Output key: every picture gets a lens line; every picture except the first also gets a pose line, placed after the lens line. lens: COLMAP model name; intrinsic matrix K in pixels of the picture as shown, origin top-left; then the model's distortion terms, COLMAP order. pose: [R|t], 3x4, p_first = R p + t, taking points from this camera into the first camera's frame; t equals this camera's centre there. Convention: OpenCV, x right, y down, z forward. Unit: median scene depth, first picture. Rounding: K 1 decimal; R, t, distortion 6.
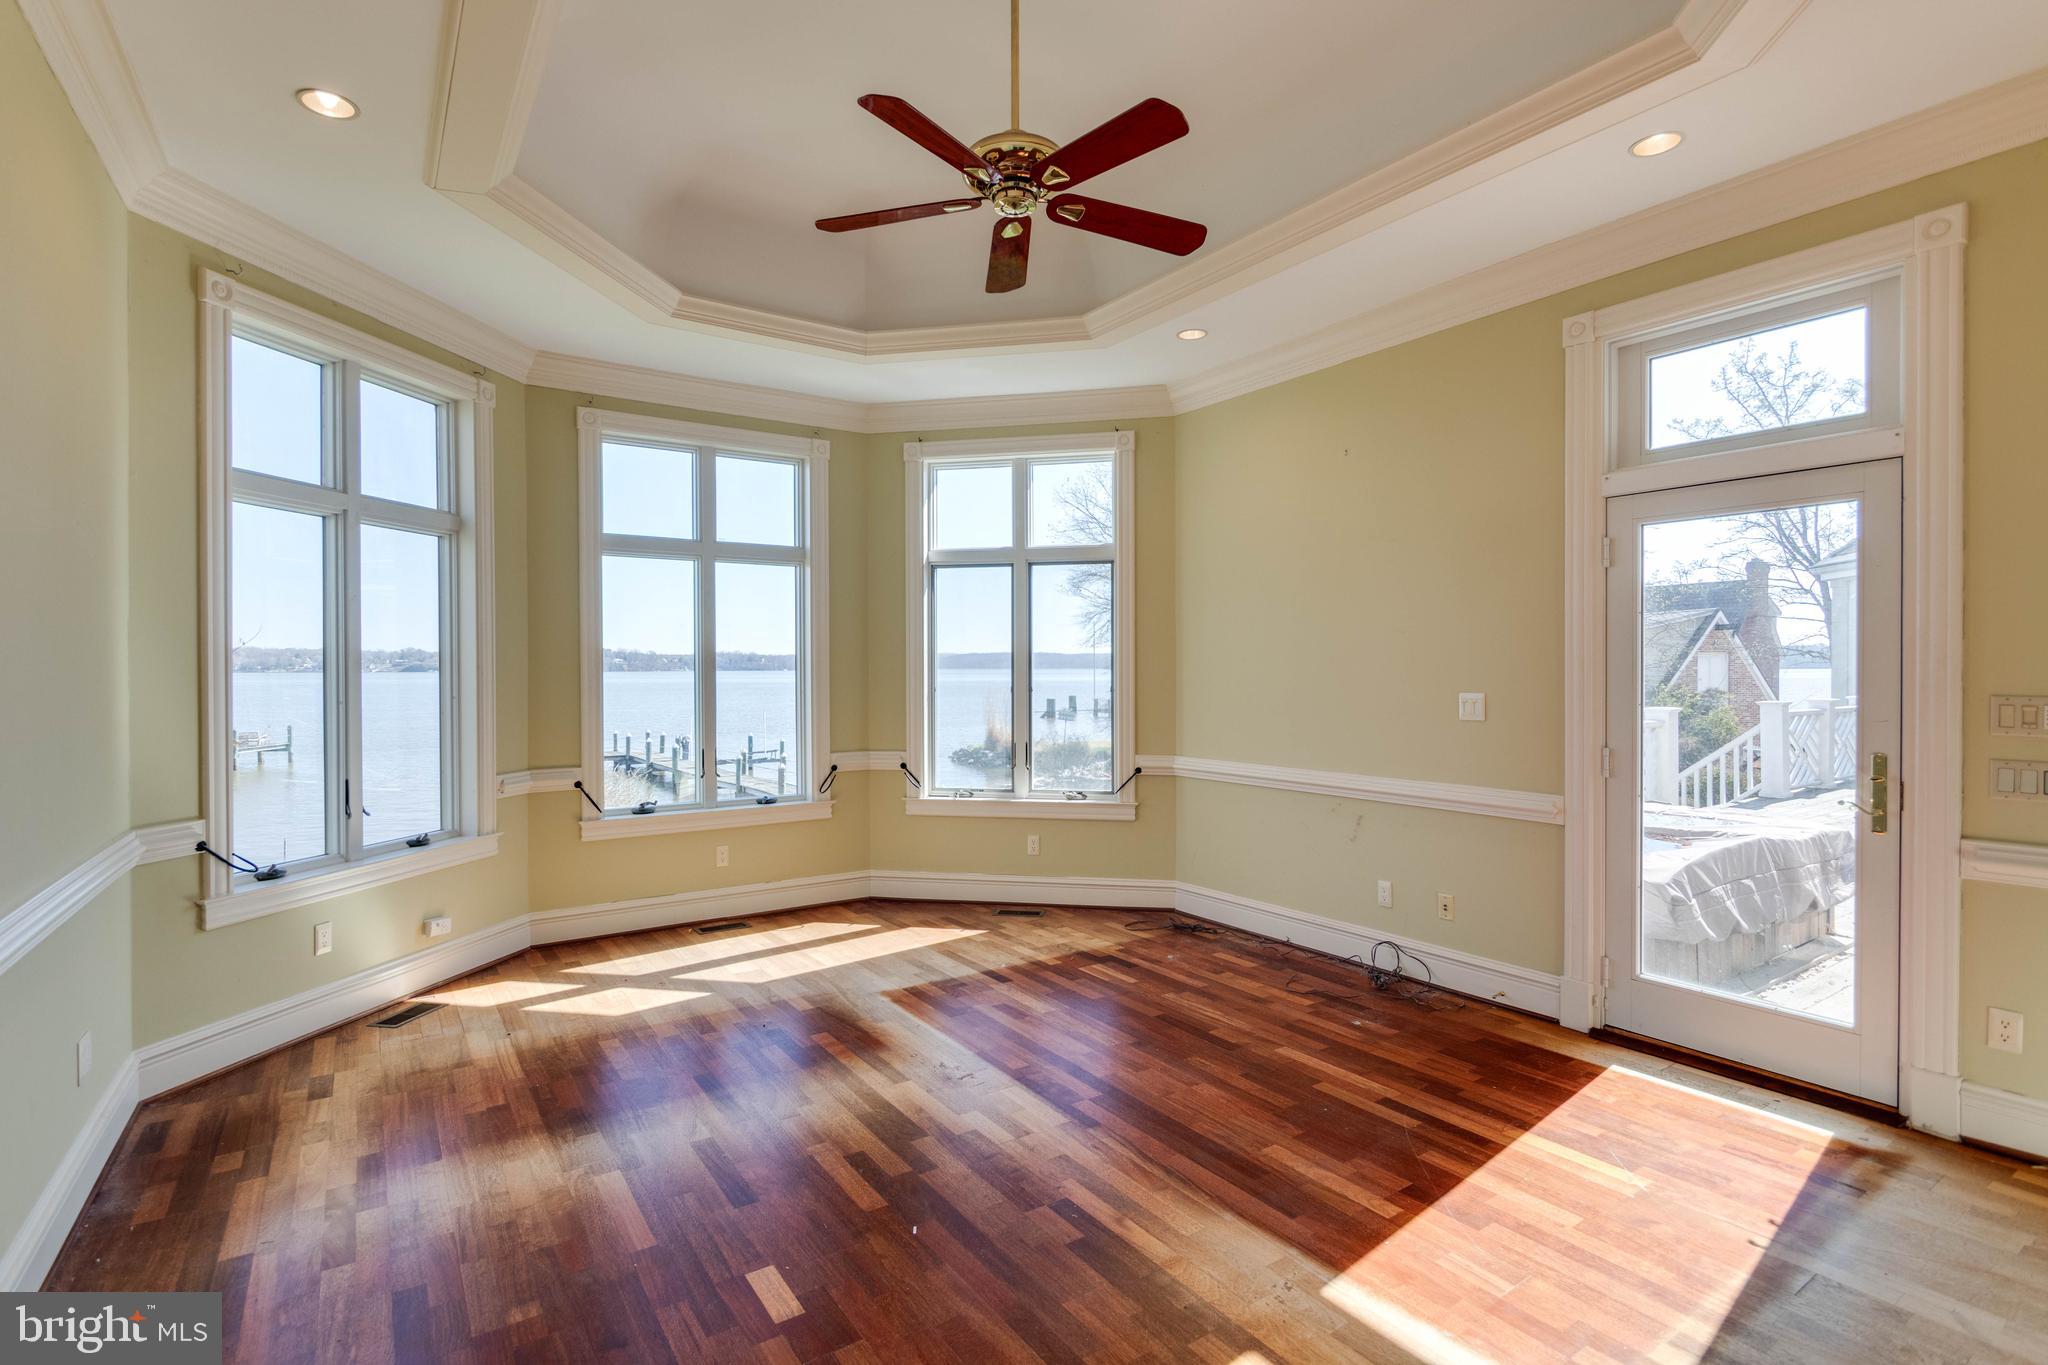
lens RADIAL K [[967.0, 0, 1037.0], [0, 967.0, 676.8], [0, 0, 1]] dist [-0.020155, -0.001152]
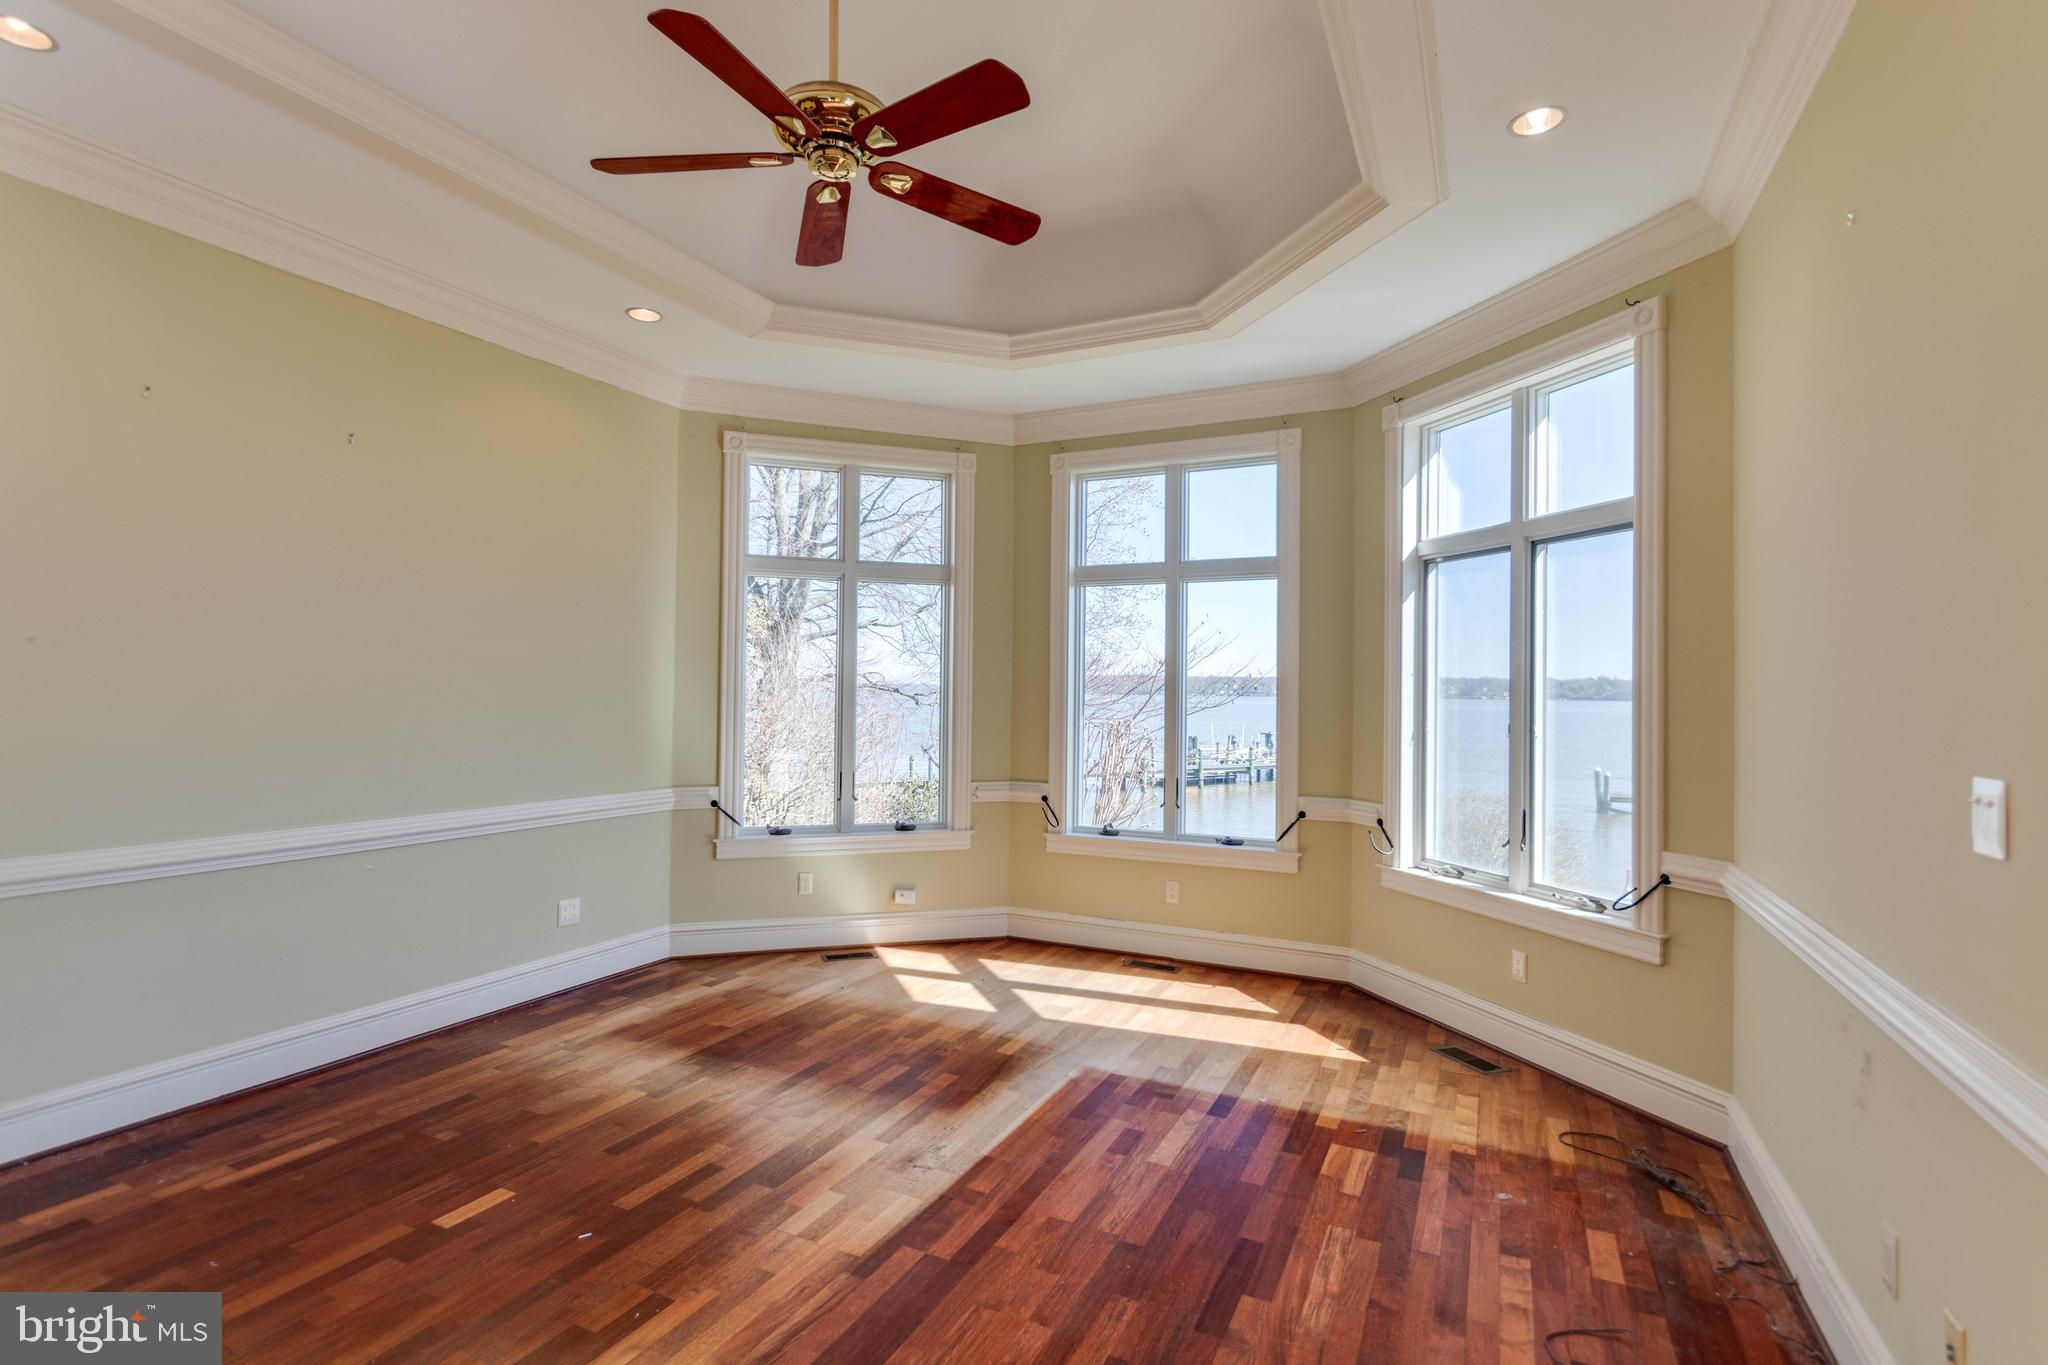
lens RADIAL K [[983.8, 0, 993.2], [0, 983.8, 676.2], [0, 0, 1]] dist [-0.001708, -0.000330]
pose [[0.474842, -0.006364, -0.880048, 0.491789], [-0.019323, 0.999657, -0.017655, -0.006568], [0.879859, 0.025389, 0.474556, 0.420620]]
